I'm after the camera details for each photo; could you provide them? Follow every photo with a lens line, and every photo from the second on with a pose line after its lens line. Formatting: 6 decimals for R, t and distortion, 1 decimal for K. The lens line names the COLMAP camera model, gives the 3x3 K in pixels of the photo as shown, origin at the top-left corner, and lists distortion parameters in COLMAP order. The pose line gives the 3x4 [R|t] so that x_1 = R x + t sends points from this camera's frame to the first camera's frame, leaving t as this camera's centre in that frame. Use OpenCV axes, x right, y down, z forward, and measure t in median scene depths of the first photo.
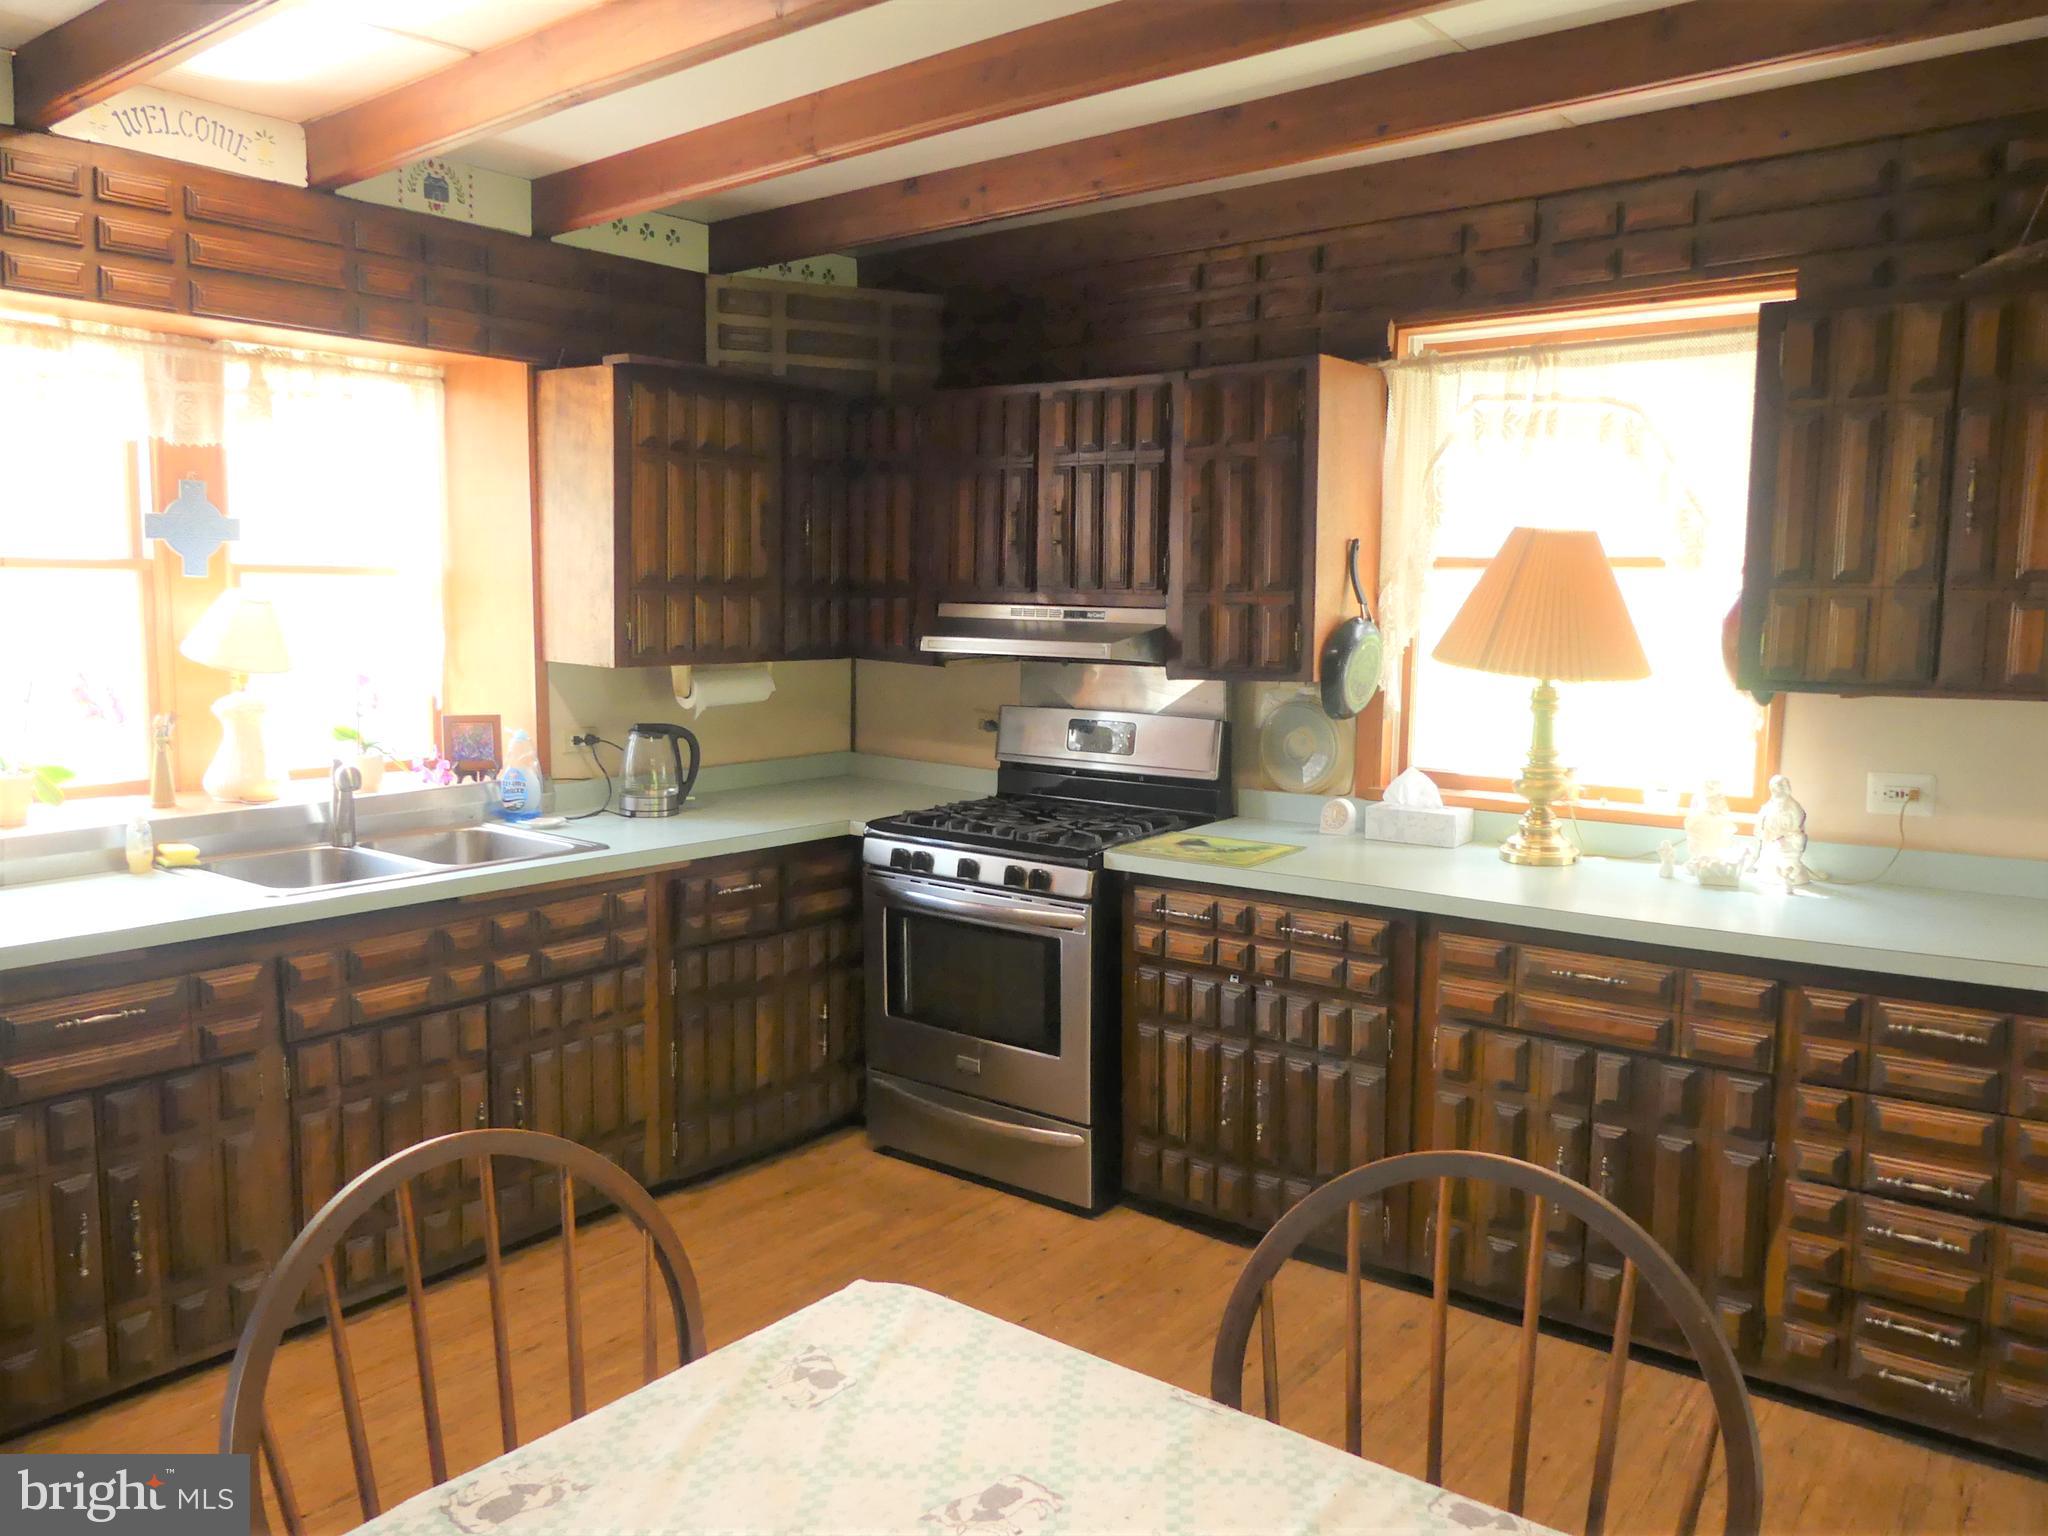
lens RADIAL K [[1527.7, 0, 1024.0], [0, 1527.7, 768.0], [0, 0, 1]] dist [-0.005008, 0.002810]
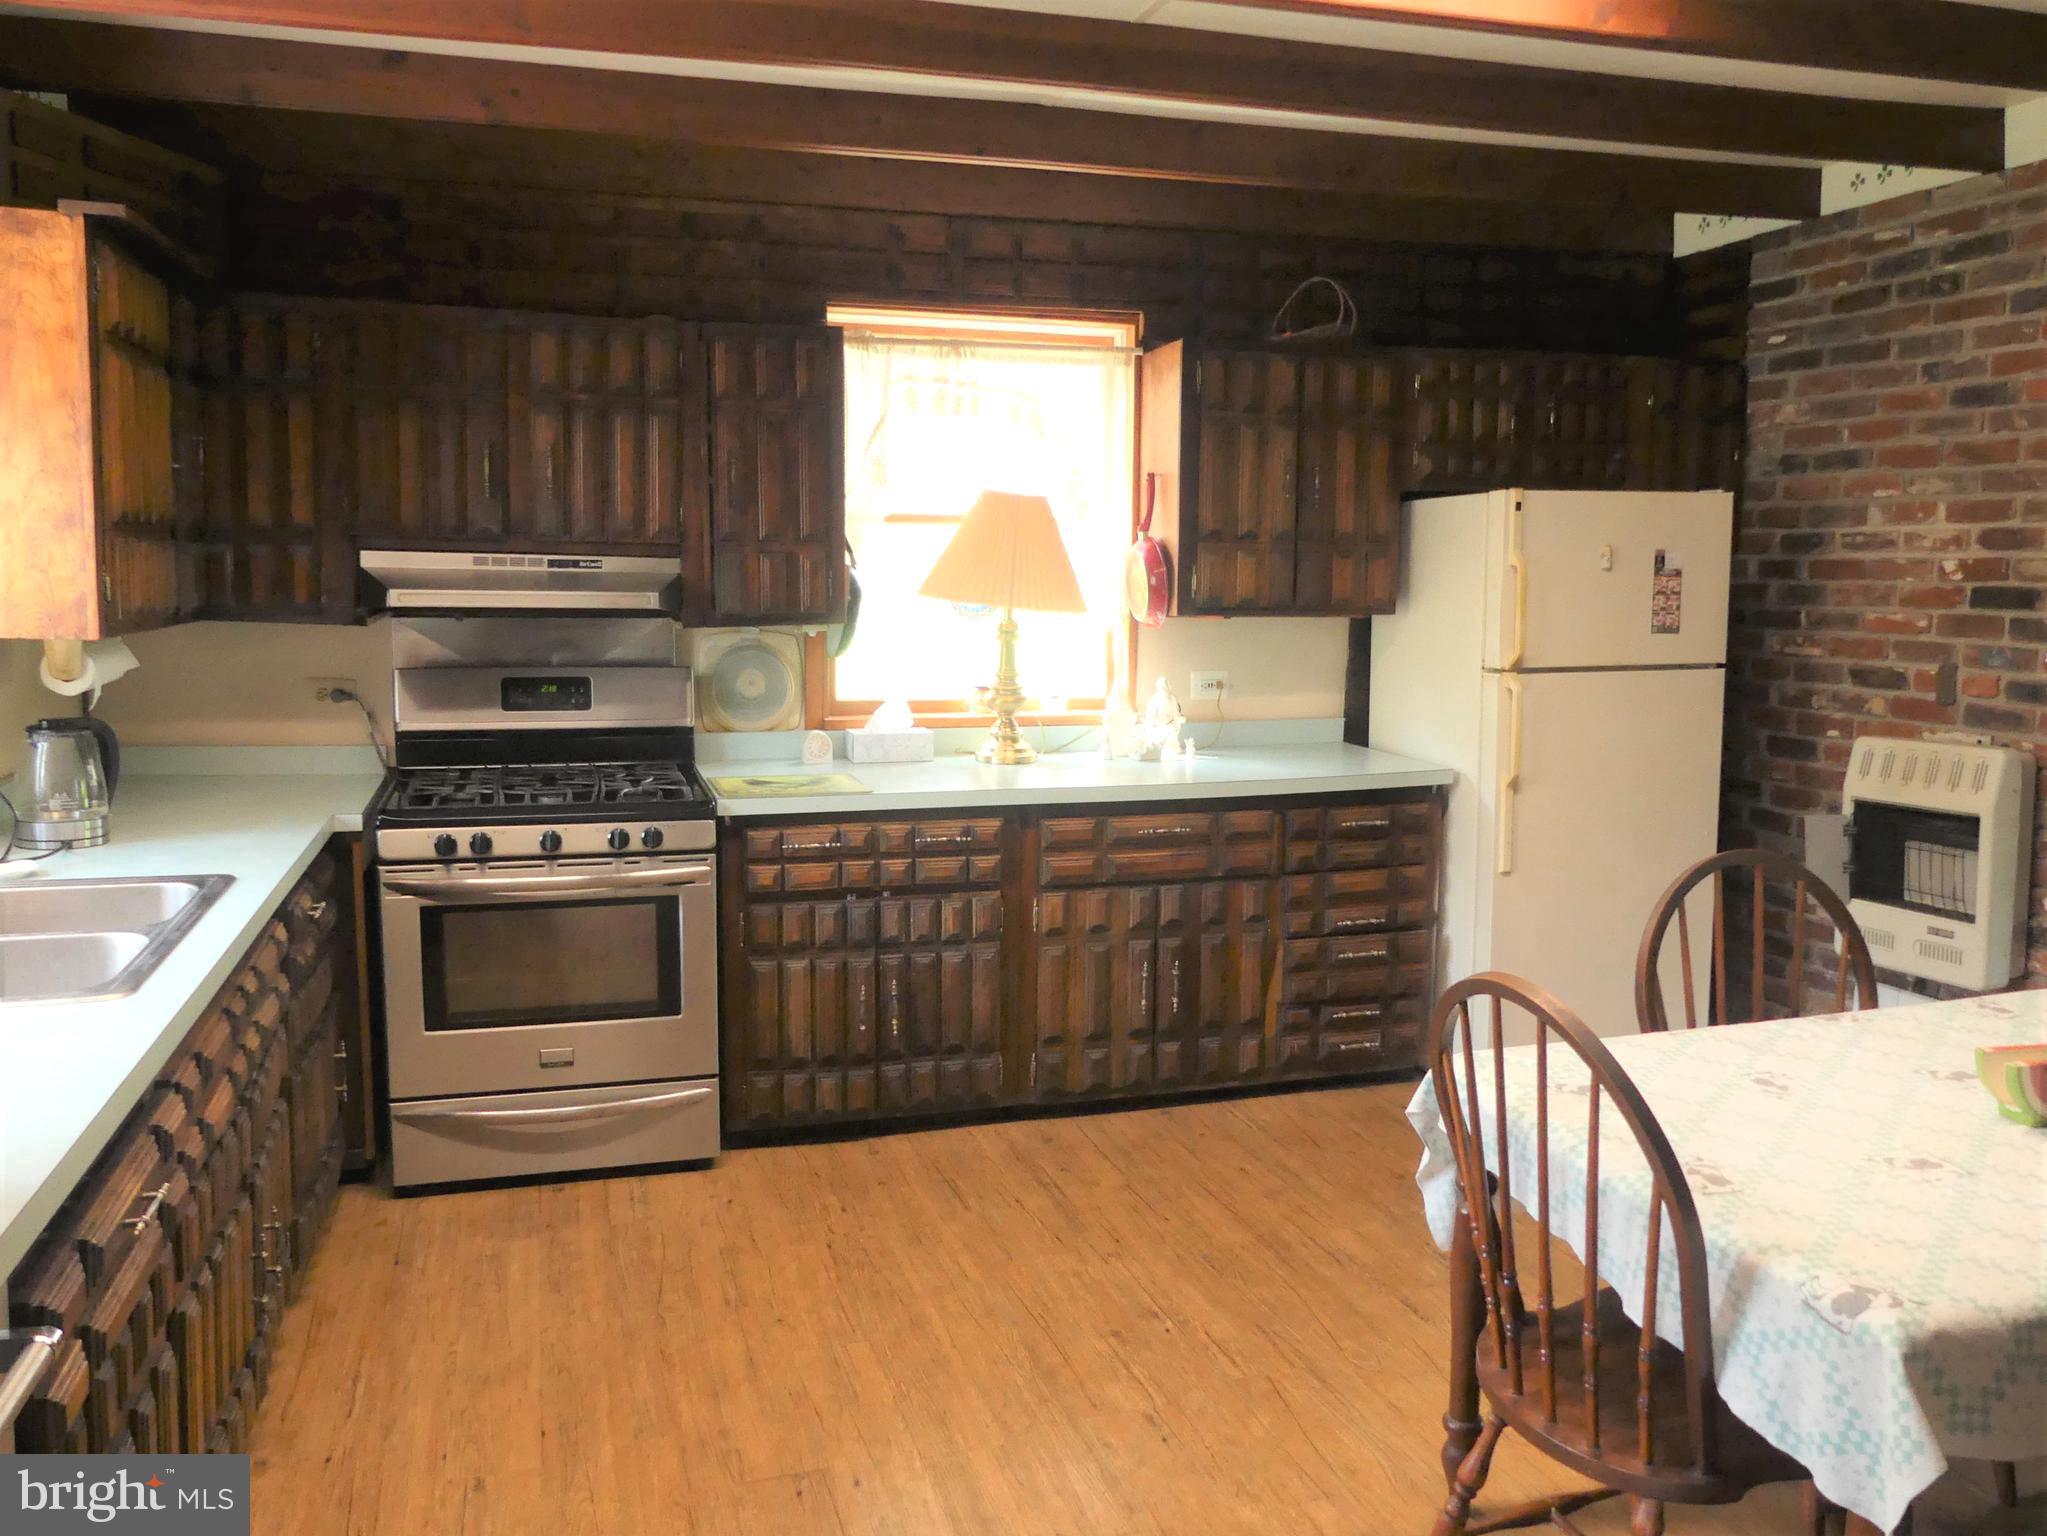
lens RADIAL K [[1586.1, 0, 1023.5], [0, 1586.1, 768.0], [0, 0, 1]] dist [-0.002094, 0.004723]
pose [[0.581638, -0.105693, 0.806552, -0.704580], [0.085513, 0.993974, 0.068587, -0.021542], [-0.808941, 0.029079, 0.587171, 0.235317]]
